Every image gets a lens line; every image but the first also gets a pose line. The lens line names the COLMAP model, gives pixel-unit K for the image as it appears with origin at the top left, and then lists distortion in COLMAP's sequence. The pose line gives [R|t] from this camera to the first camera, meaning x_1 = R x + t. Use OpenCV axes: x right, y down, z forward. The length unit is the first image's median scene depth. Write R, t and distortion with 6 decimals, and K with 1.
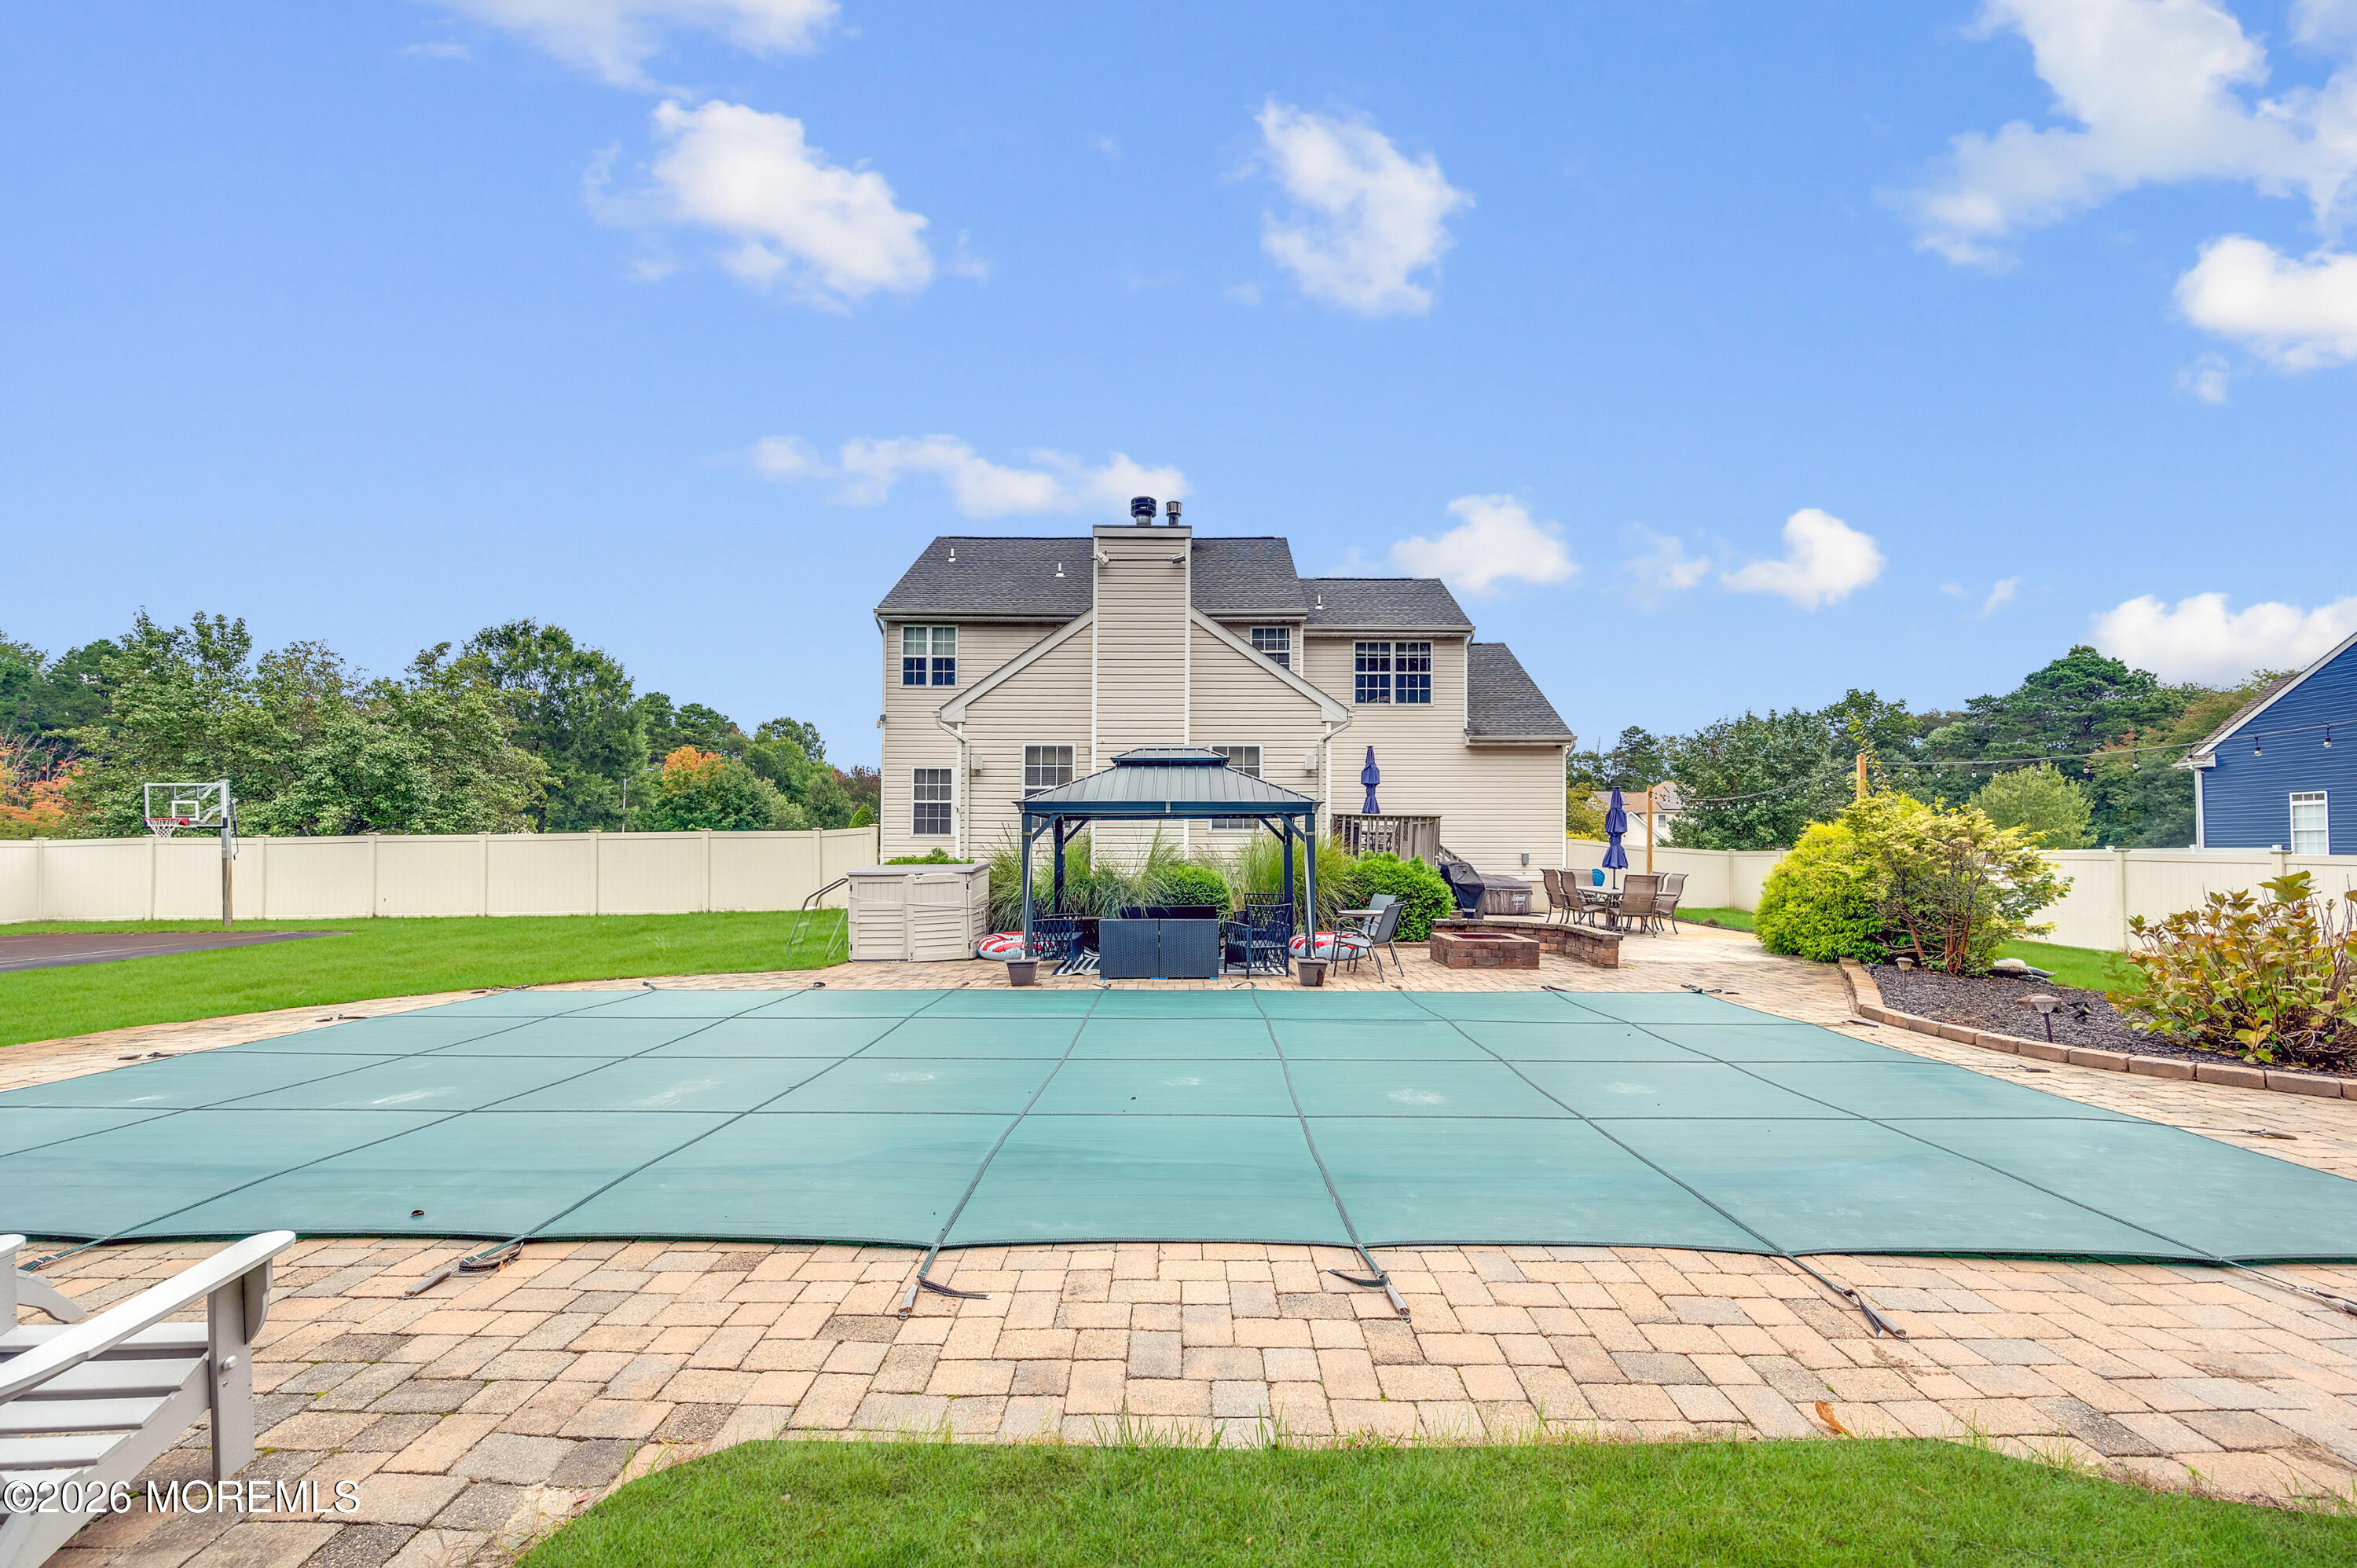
lens RADIAL K [[954.3, 0, 1177.1], [0, 954.3, 827.0], [0, 0, 1]] dist [-0.001811, -0.000042]
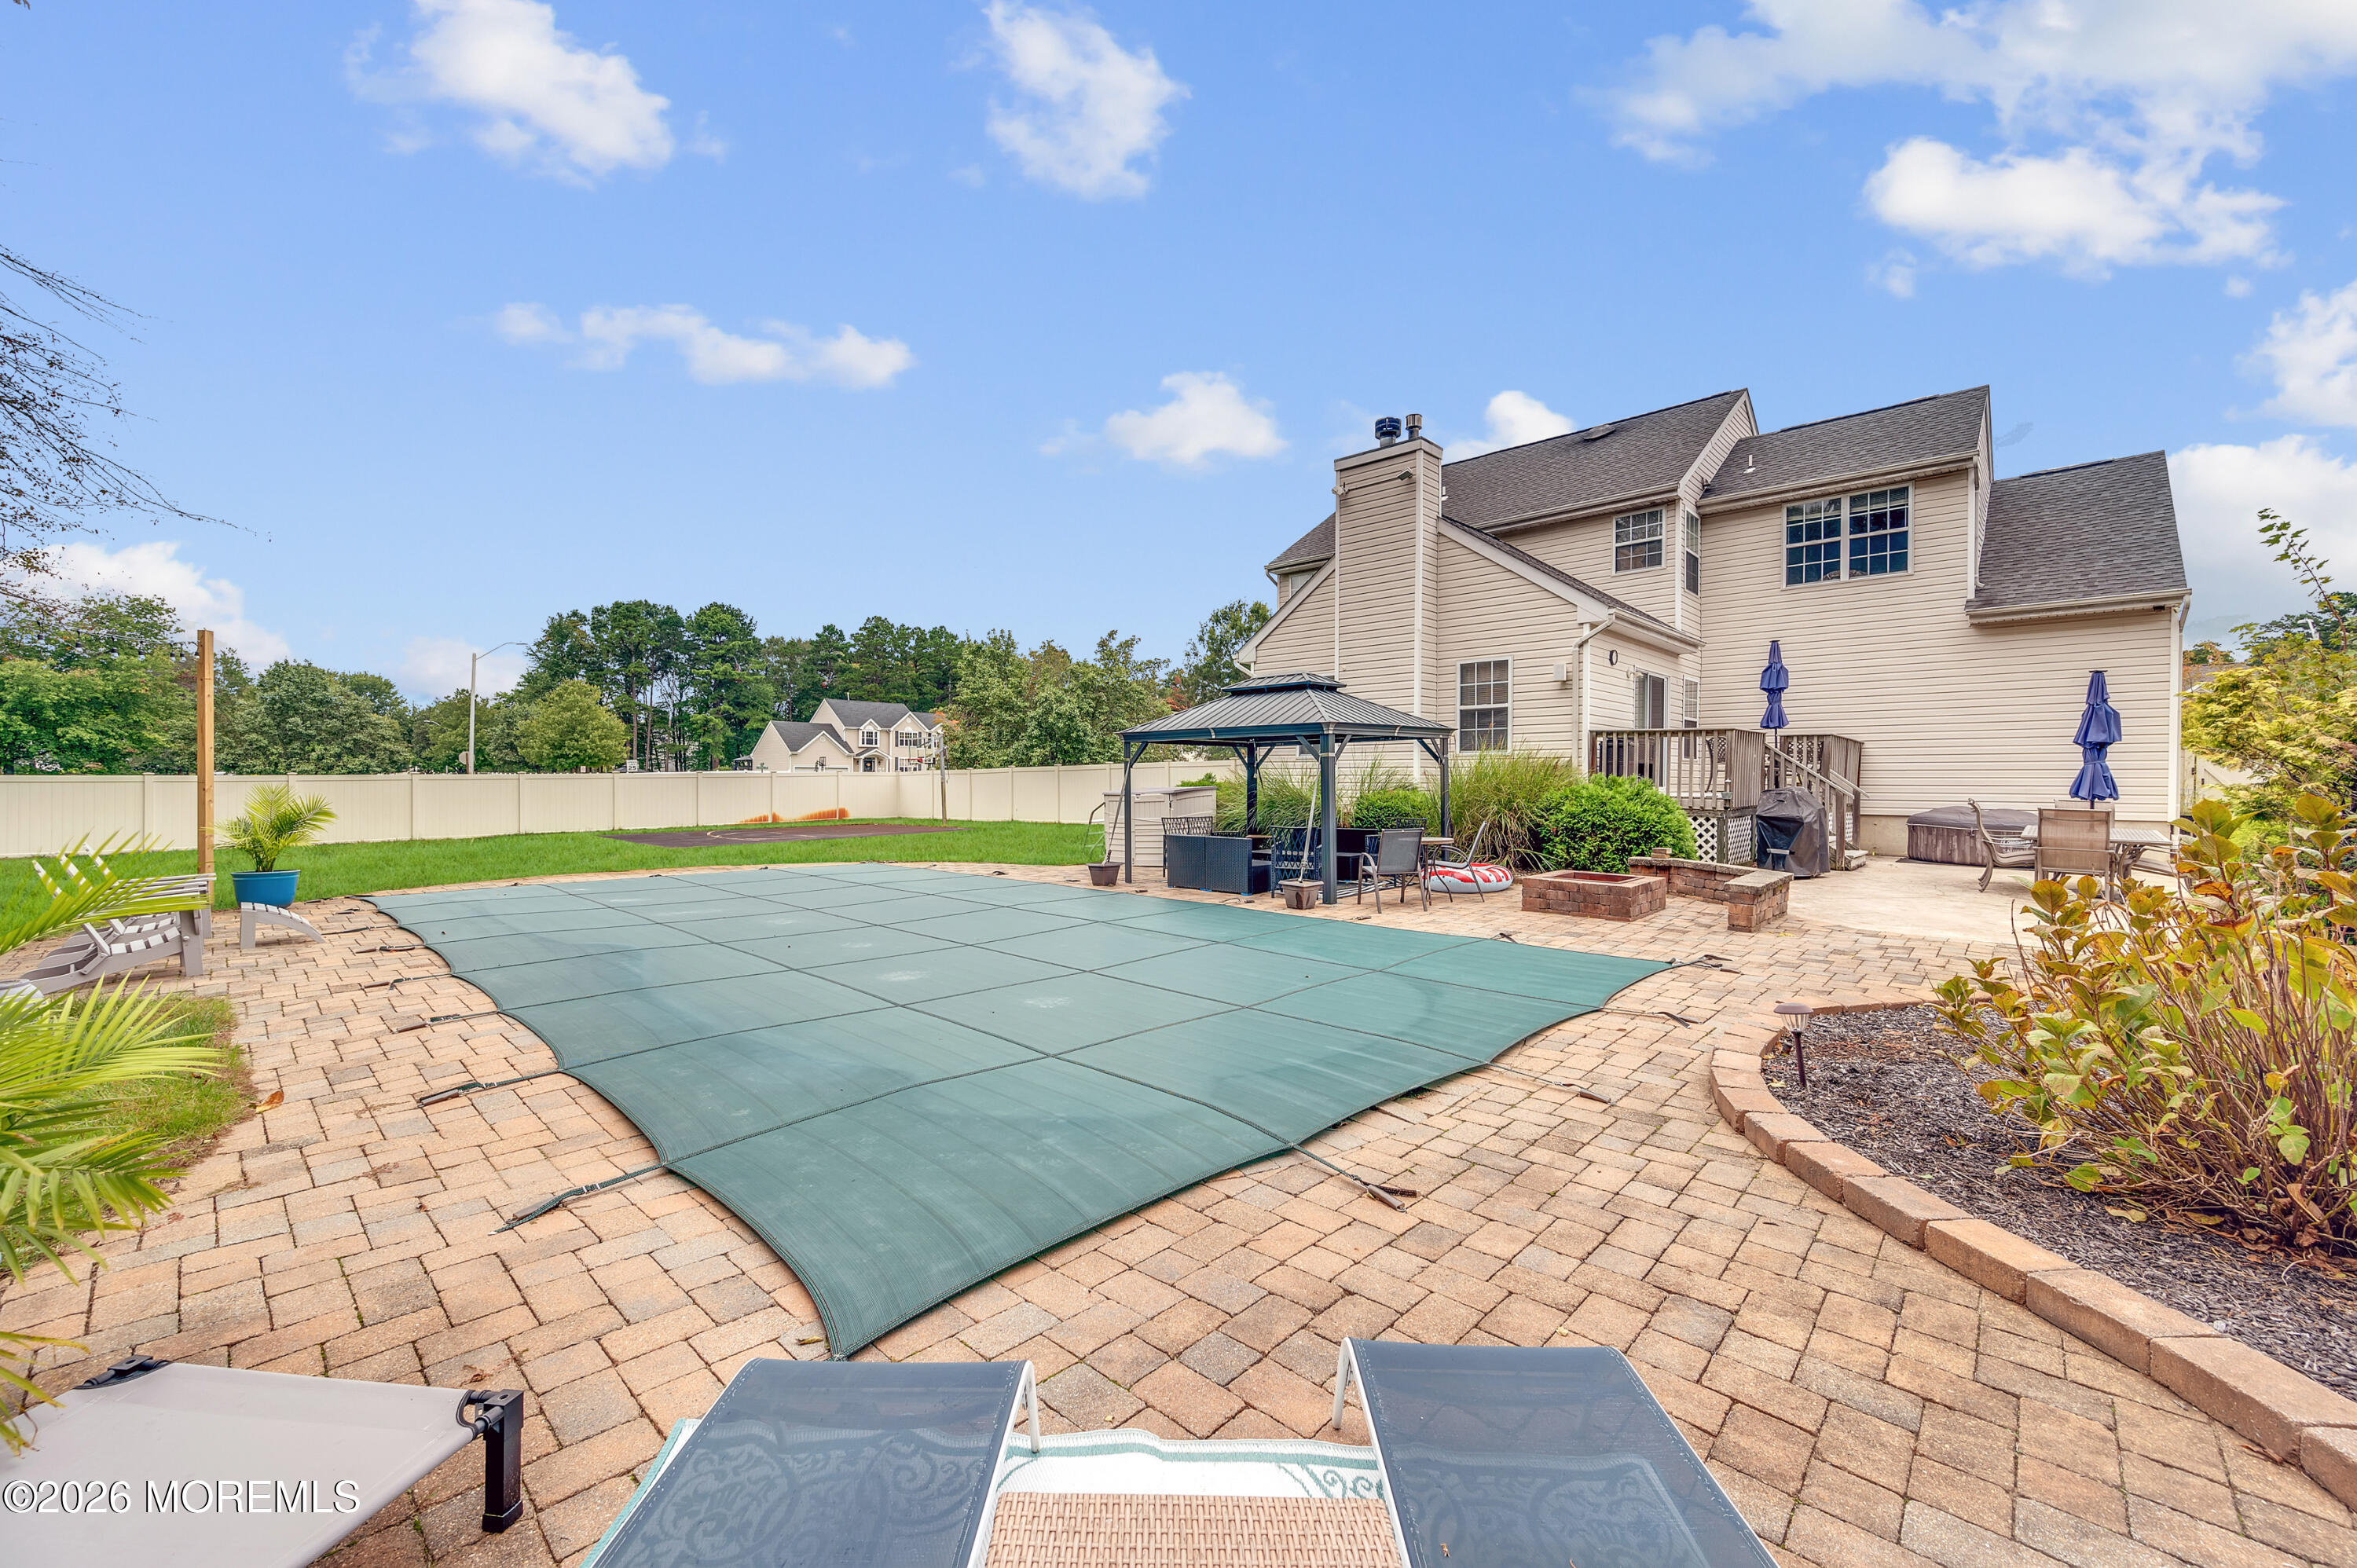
lens RADIAL K [[922.5, 0, 1178.5], [0, 922.5, 784.0], [0, 0, 1]] dist [0.000094, -0.000067]
pose [[0.725202, 0.002598, -0.688532, 0.271001], [0.017715, 0.999591, 0.022429, 0.004977], [0.688309, -0.028463, 0.724859, 0.085373]]
